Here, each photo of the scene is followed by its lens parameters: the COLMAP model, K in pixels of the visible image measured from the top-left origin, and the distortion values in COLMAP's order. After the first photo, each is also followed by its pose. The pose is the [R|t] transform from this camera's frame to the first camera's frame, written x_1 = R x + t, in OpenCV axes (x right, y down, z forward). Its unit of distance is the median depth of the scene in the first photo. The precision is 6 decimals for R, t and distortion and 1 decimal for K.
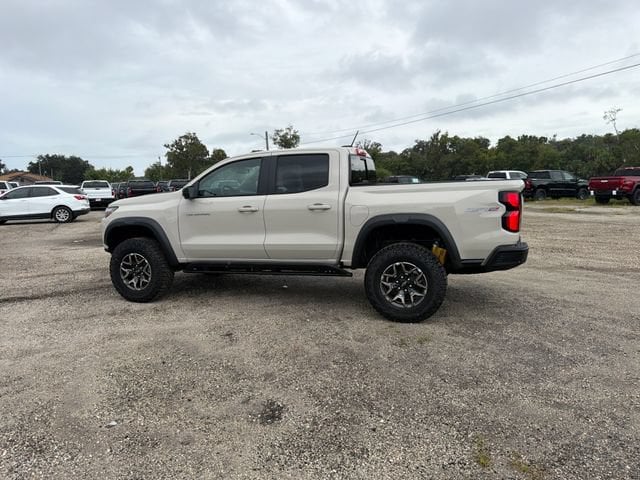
lens RADIAL K [[447.1, 0, 315.6], [0, 447.1, 241.6], [0, 0, 1]] dist [0.062804, -0.082027]
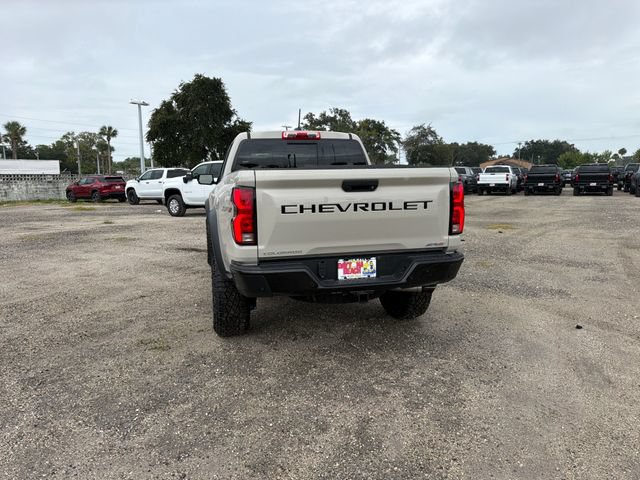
lens RADIAL K [[447.0, 0, 315.0], [0, 447.0, 245.6], [0, 0, 1]] dist [0.083859, -0.118166]
pose [[0.553164, 0.137911, -0.821578, 0.906270], [-0.103478, 0.989939, 0.096501, -0.083133], [0.826621, 0.031634, 0.561869, 0.593708]]
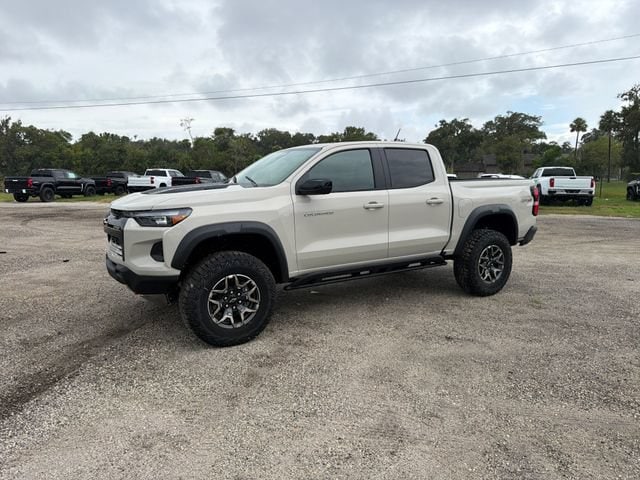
lens RADIAL K [[447.1, 0, 315.6], [0, 447.1, 241.6], [0, 0, 1]] dist [0.062804, -0.082027]
pose [[0.642649, -0.082996, 0.761652, -0.921929], [0.079671, 0.995965, 0.041306, -0.046528], [-0.762007, 0.034136, 0.646668, 0.512690]]
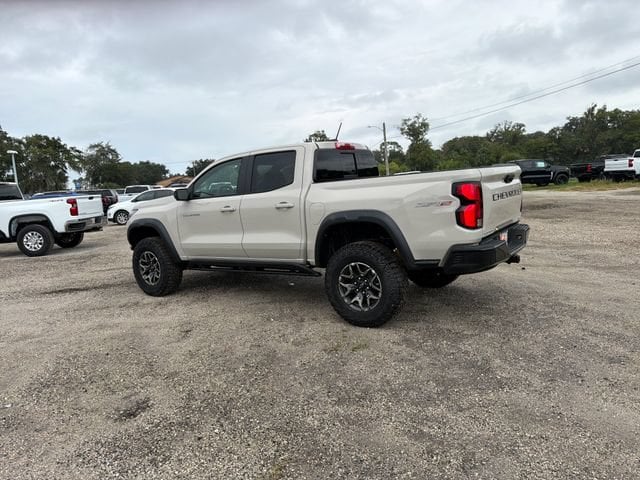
lens RADIAL K [[447.1, 0, 315.6], [0, 447.1, 241.6], [0, 0, 1]] dist [0.062804, -0.082027]
pose [[0.957143, -0.006552, -0.289541, 0.339569], [0.011386, 0.999822, 0.015014, -0.011136], [0.289391, -0.017667, 0.957048, 0.074774]]
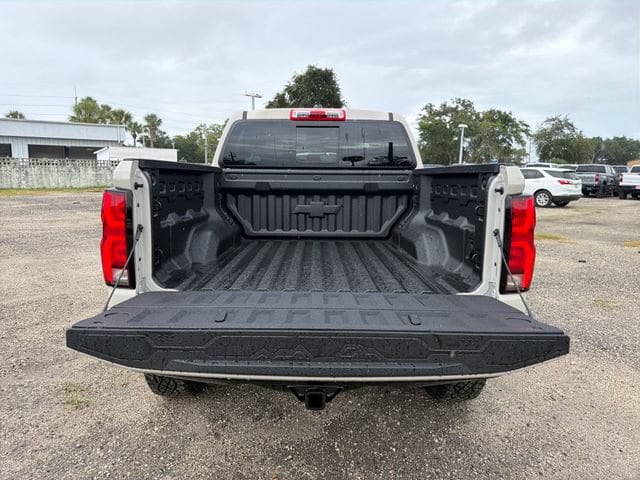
lens RADIAL K [[450.5, 0, 314.9], [0, 450.5, 239.1], [0, 0, 1]] dist [0.048961, -0.066792]
pose [[0.327318, 0.168102, -0.929841, 0.746884], [-0.140803, 0.981739, 0.127920, -0.120525], [0.934365, 0.089054, 0.345011, 0.862488]]
